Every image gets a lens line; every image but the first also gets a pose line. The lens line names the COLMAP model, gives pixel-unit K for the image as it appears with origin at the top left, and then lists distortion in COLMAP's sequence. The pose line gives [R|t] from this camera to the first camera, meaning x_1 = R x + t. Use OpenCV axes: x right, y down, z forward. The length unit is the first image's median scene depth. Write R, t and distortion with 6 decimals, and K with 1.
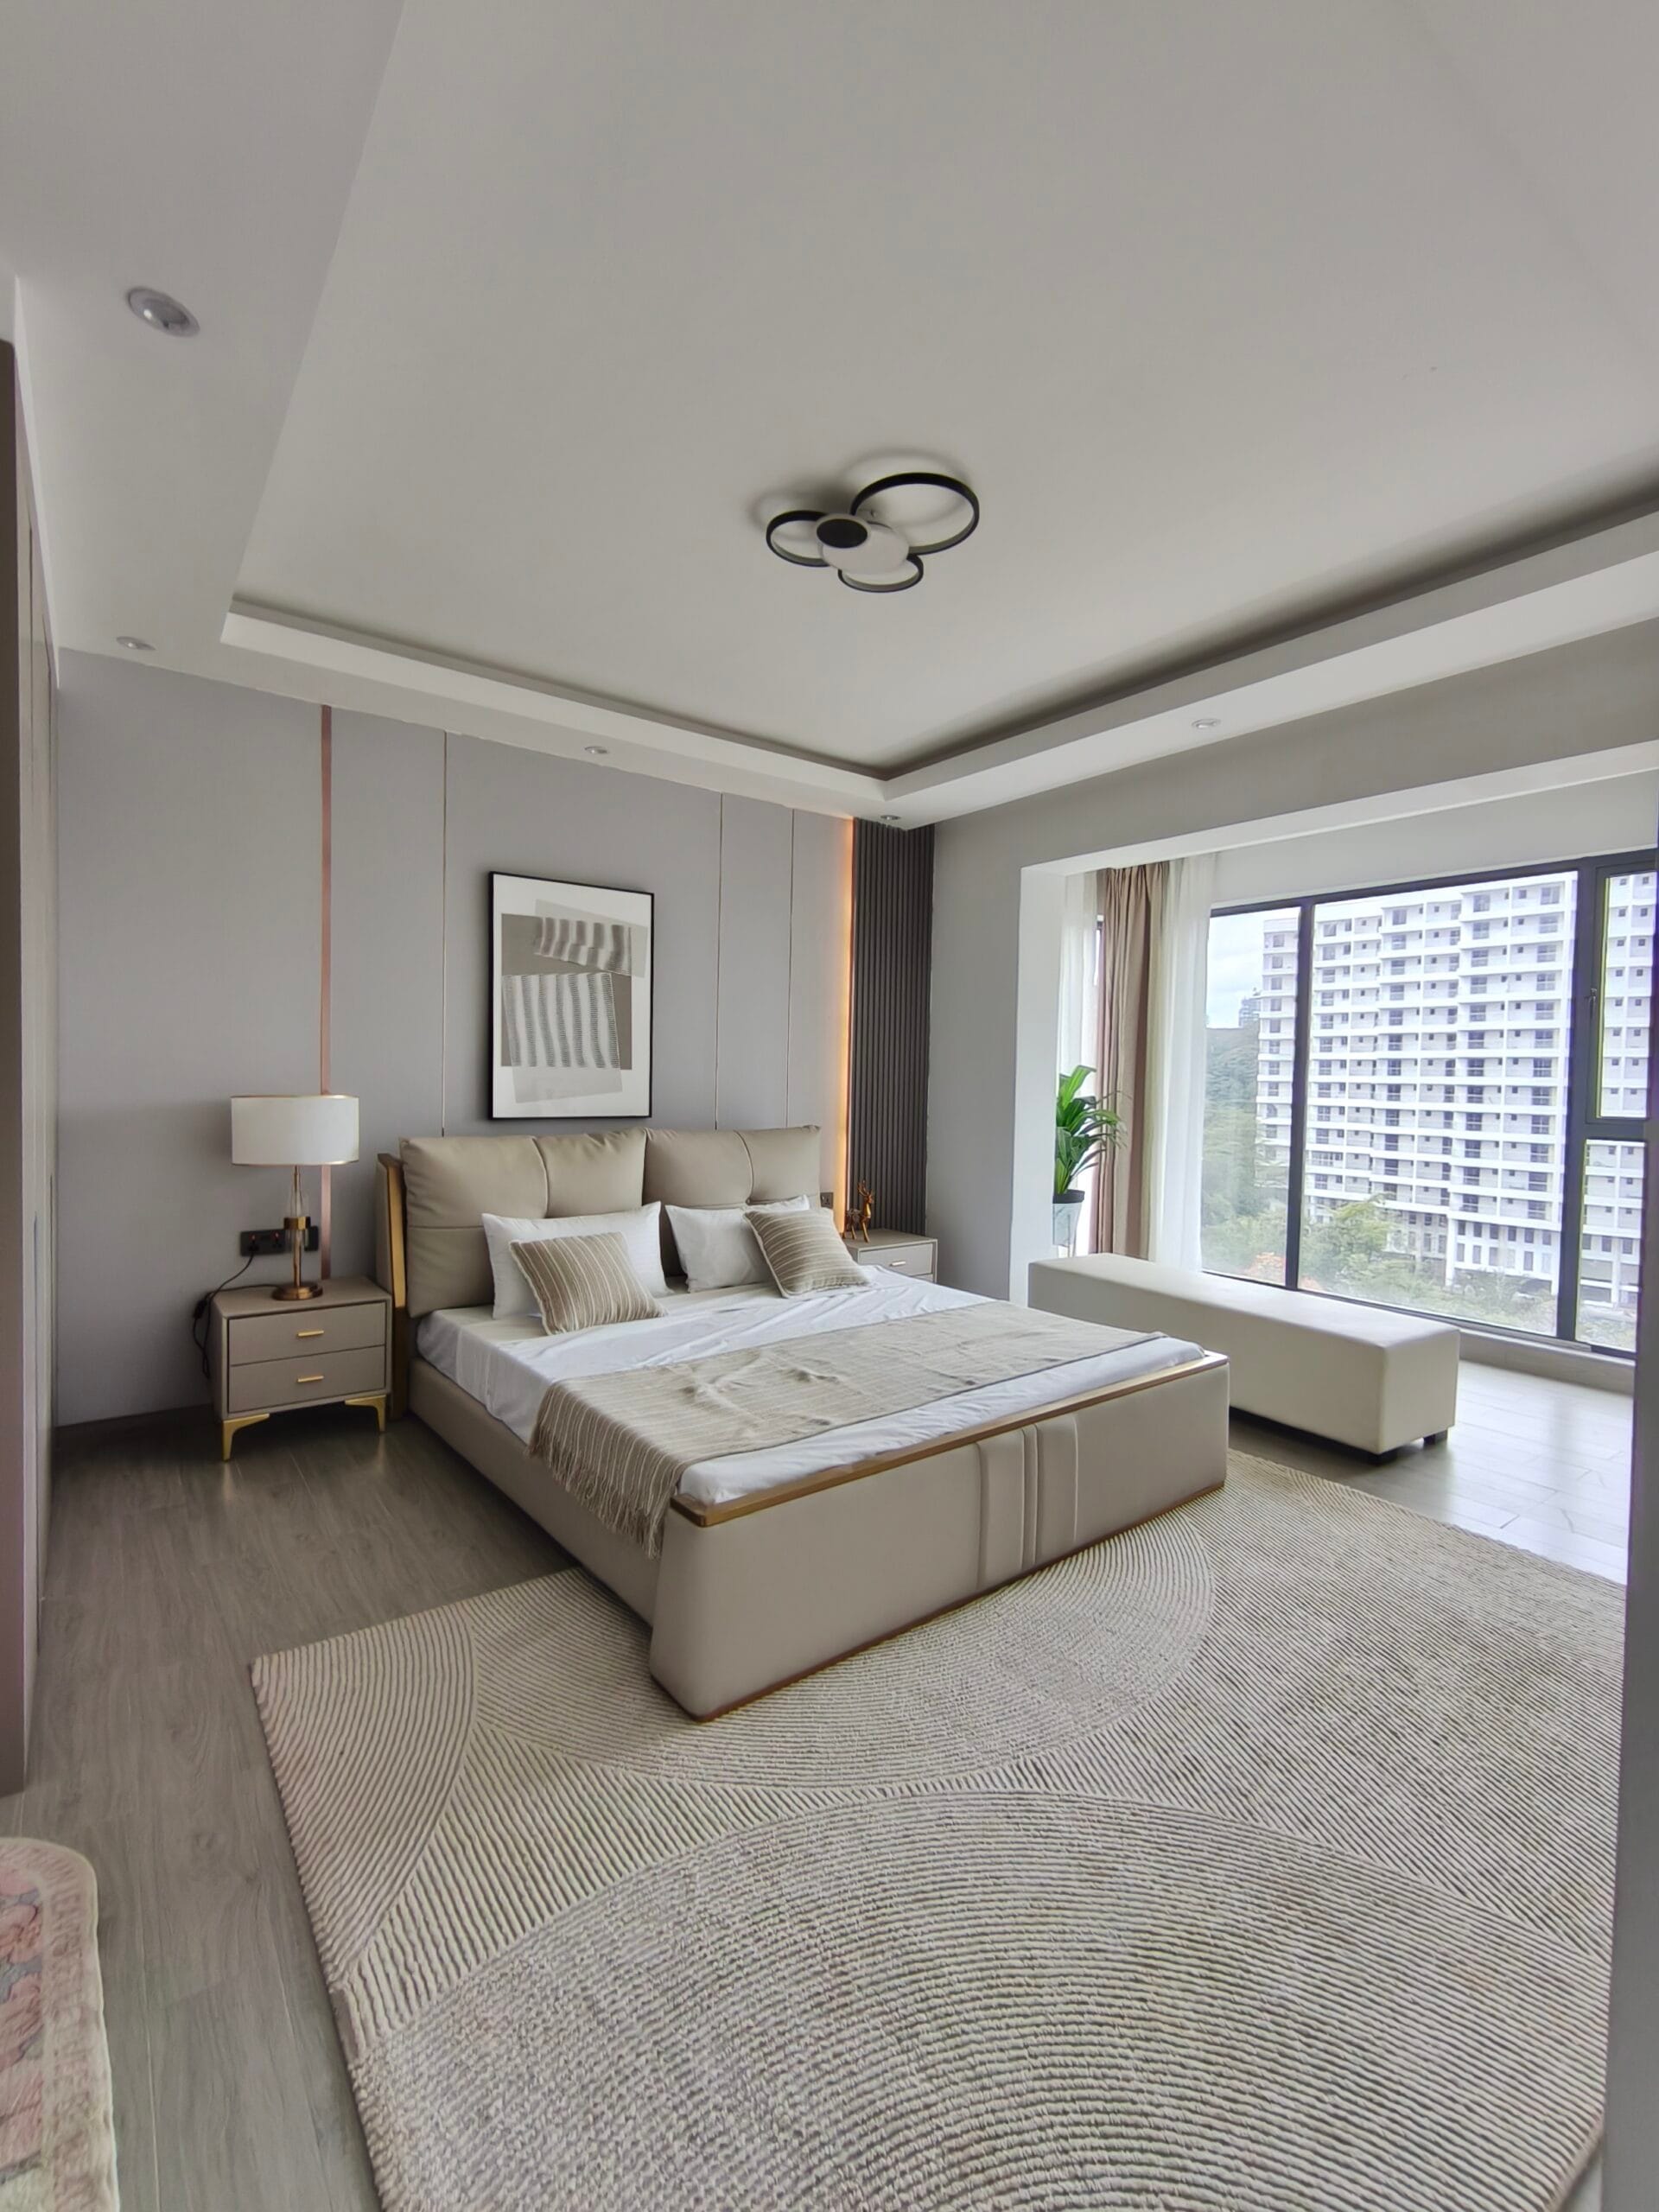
lens RADIAL K [[972.6, 0, 824.8], [0, 972.6, 1172.8], [0, 0, 1]] dist [0.000338, 0.002950]
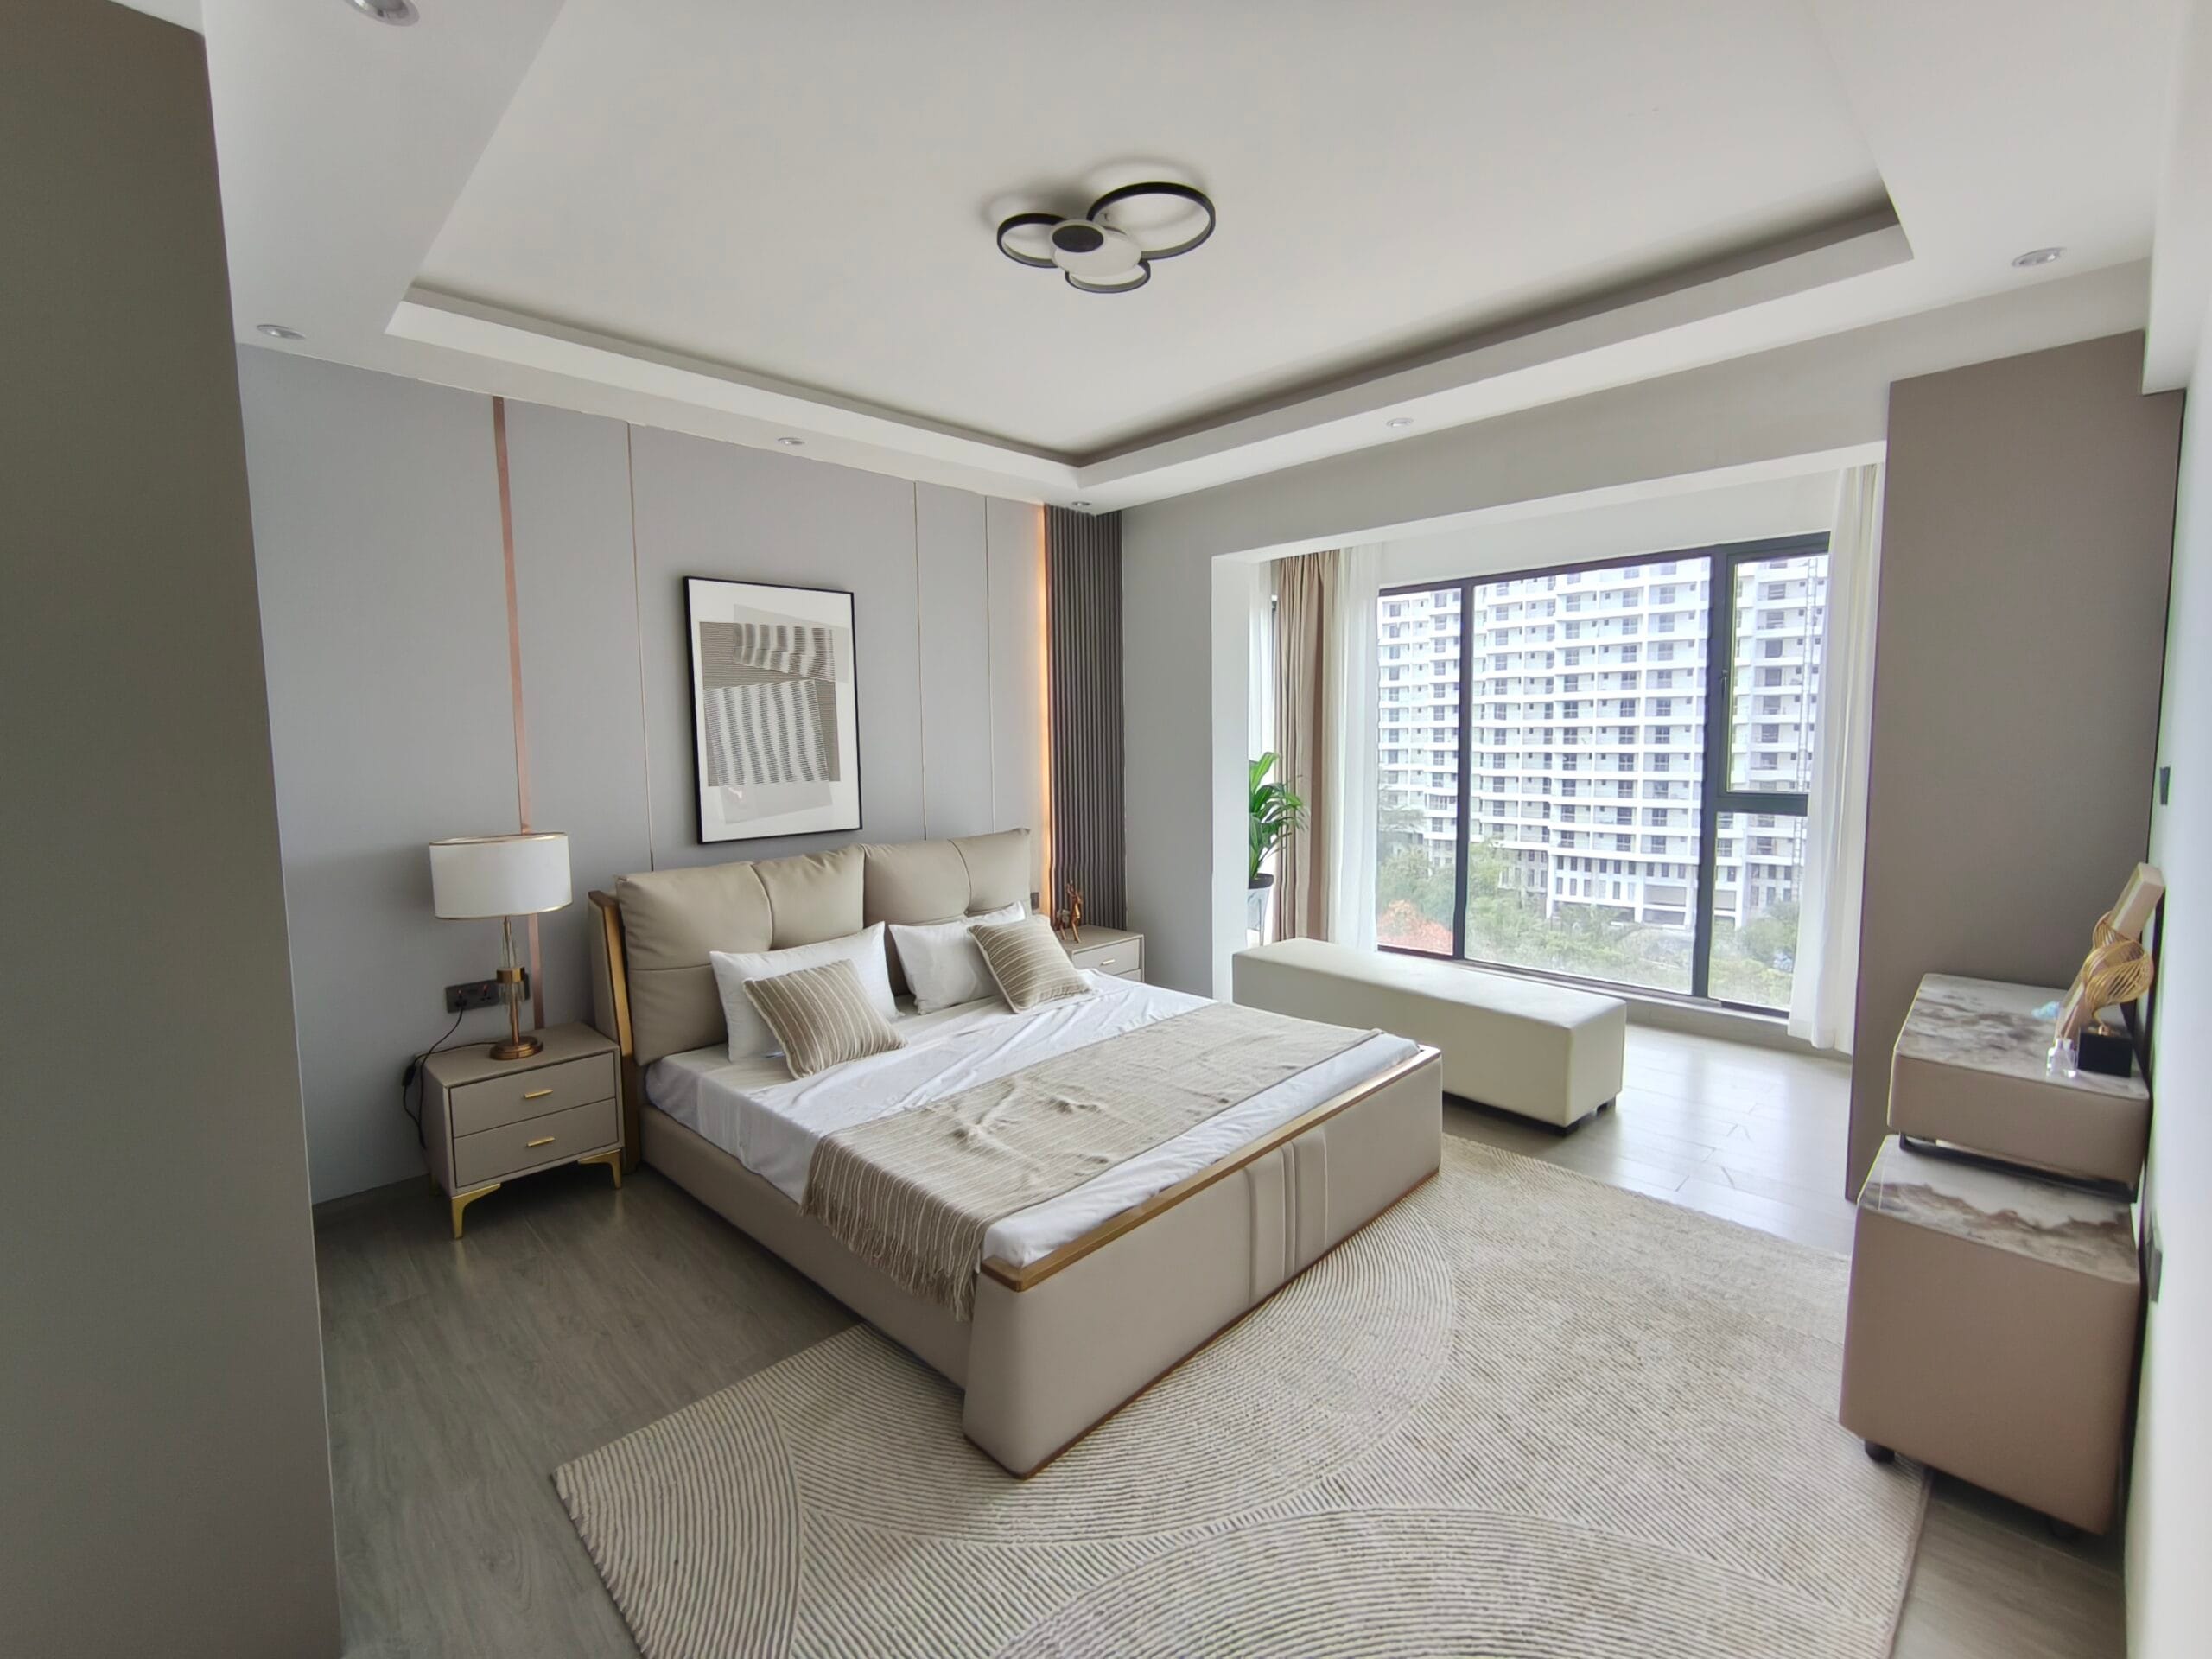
lens RADIAL K [[972.6, 0, 1087.6], [0, 972.6, 885.3], [0, 0, 1]] dist [0.000338, 0.002950]
pose [[0.991078, -0.034459, 0.128750, -0.114331], [0.025991, 0.997422, 0.066881, -0.083751], [-0.130723, -0.062938, 0.989419, 0.011815]]
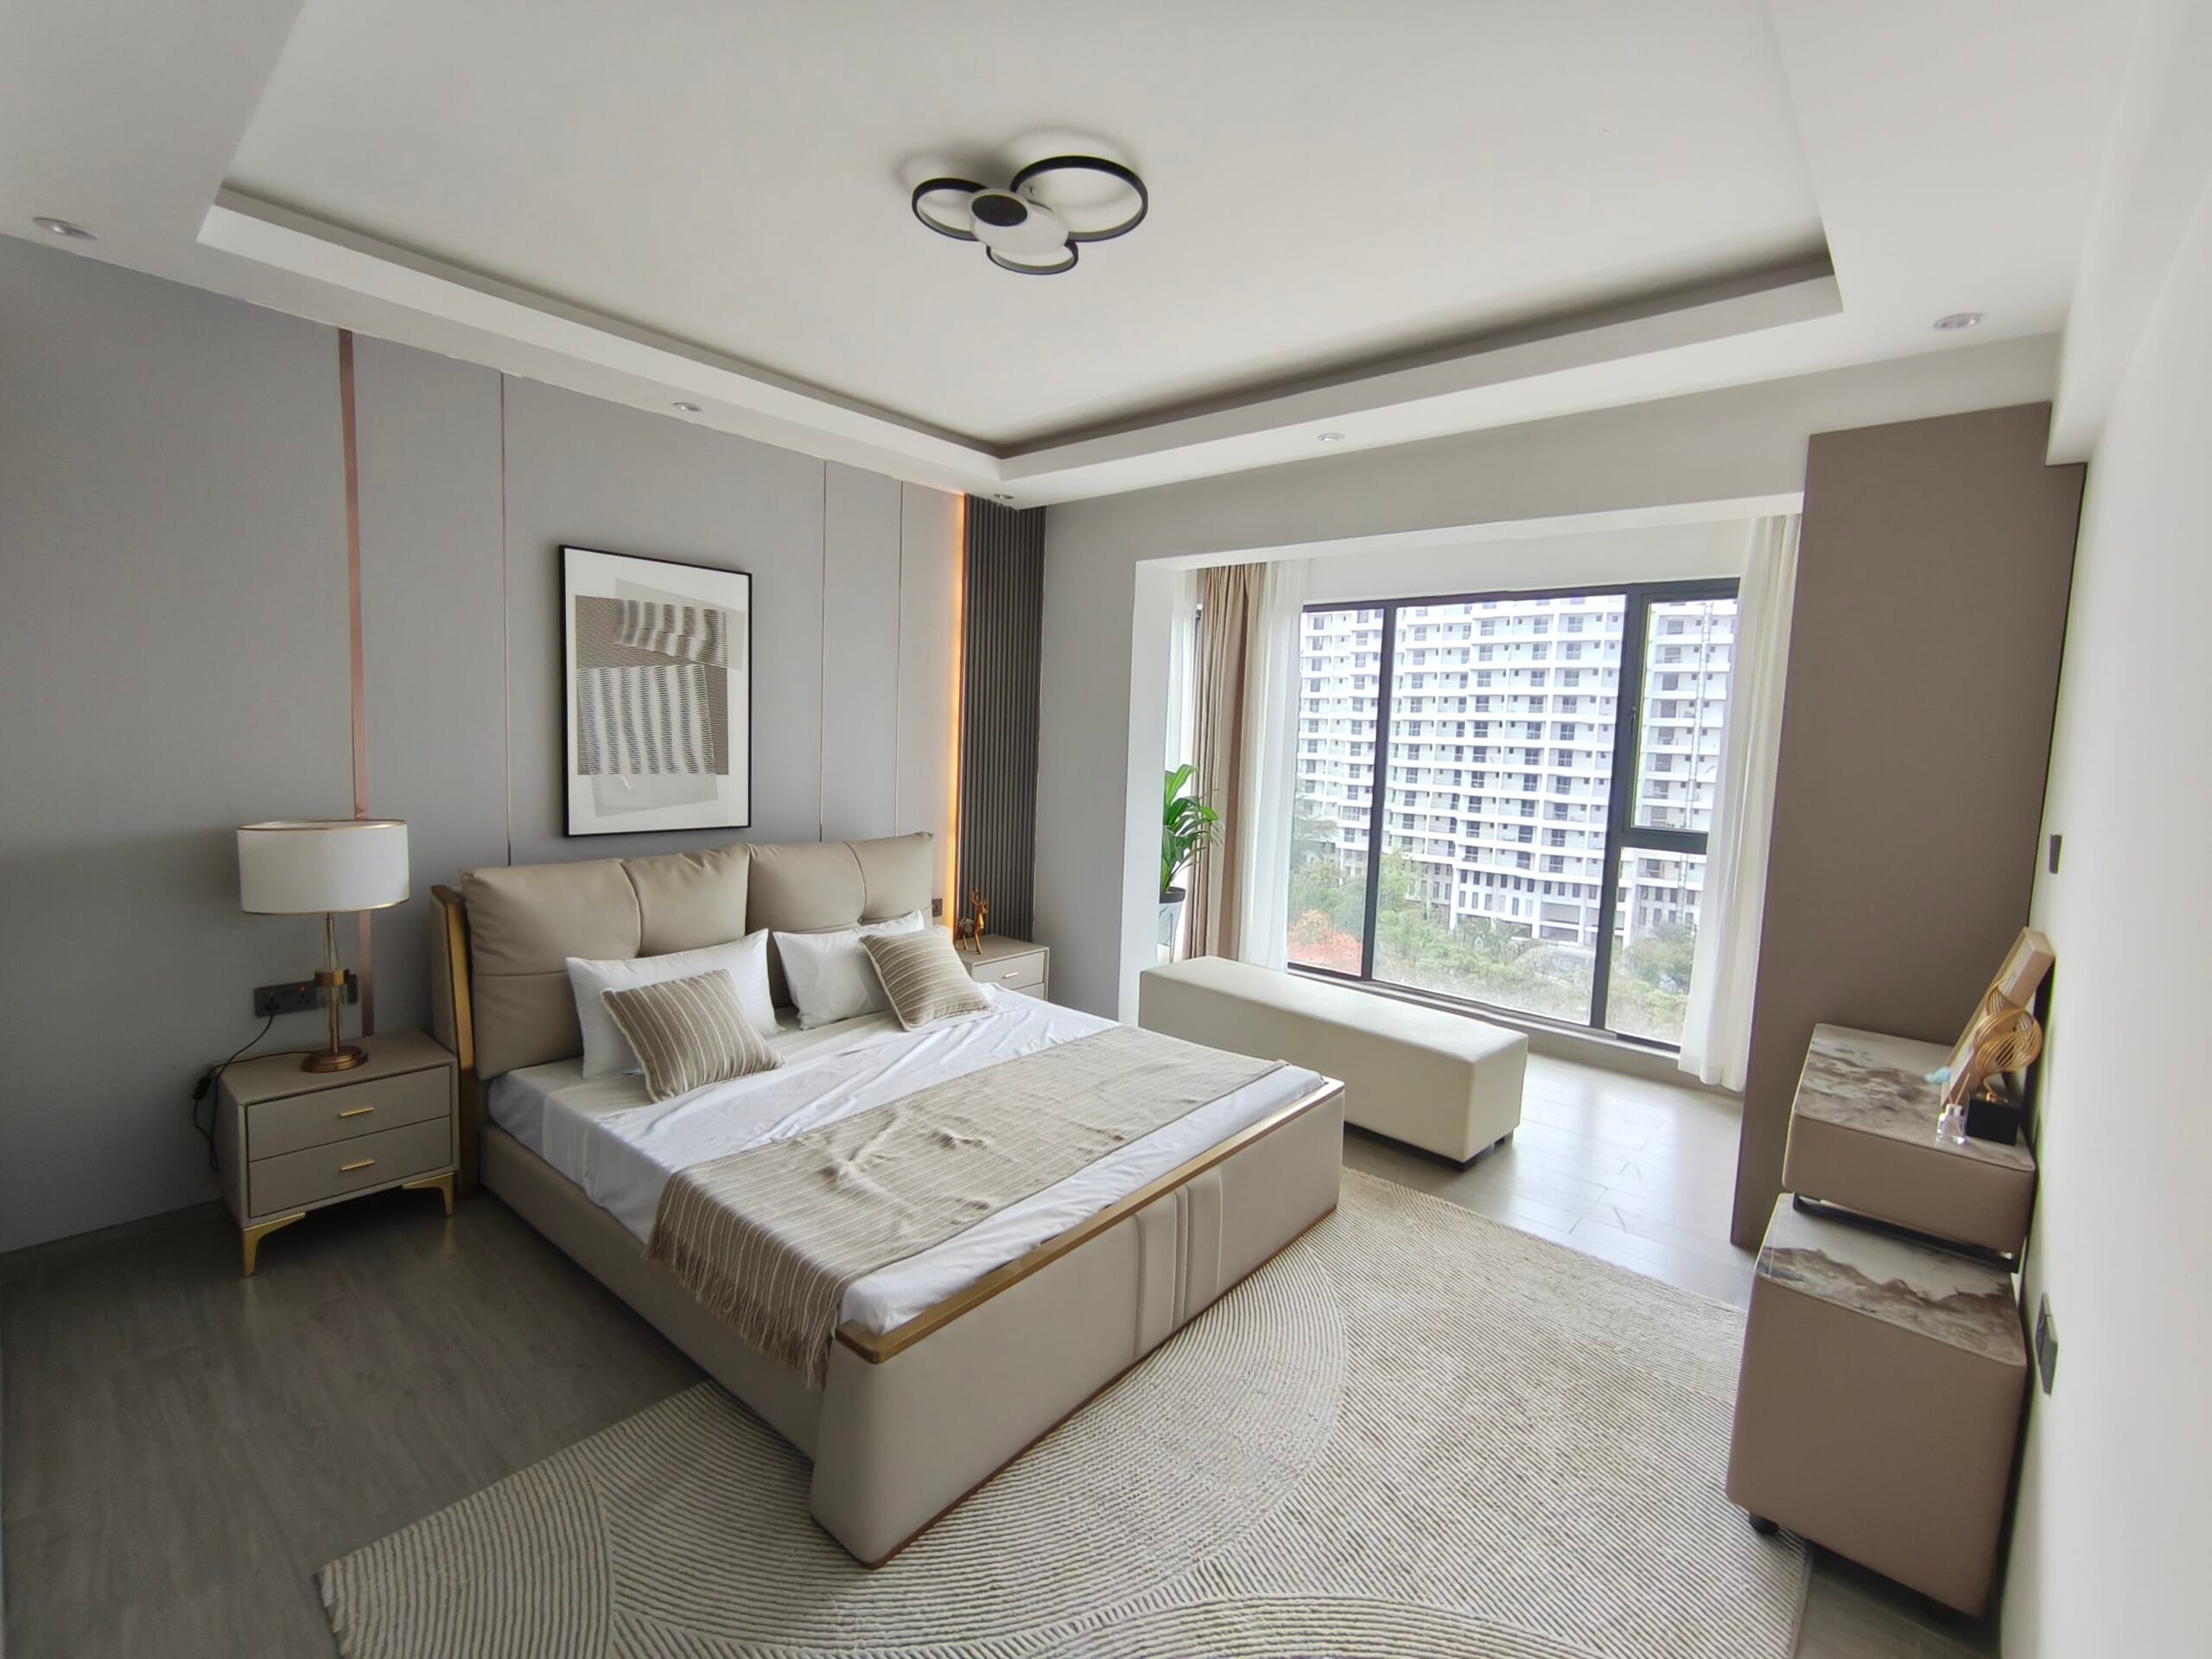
lens RADIAL K [[972.6, 0, 1073.3], [0, 972.6, 881.3], [0, 0, 1]] dist [0.000338, 0.002950]
pose [[0.980088, 0.009378, 0.198343, -0.087131], [-0.023402, 0.997378, 0.068480, -0.104700], [-0.197181, -0.071758, 0.977737, 0.069446]]
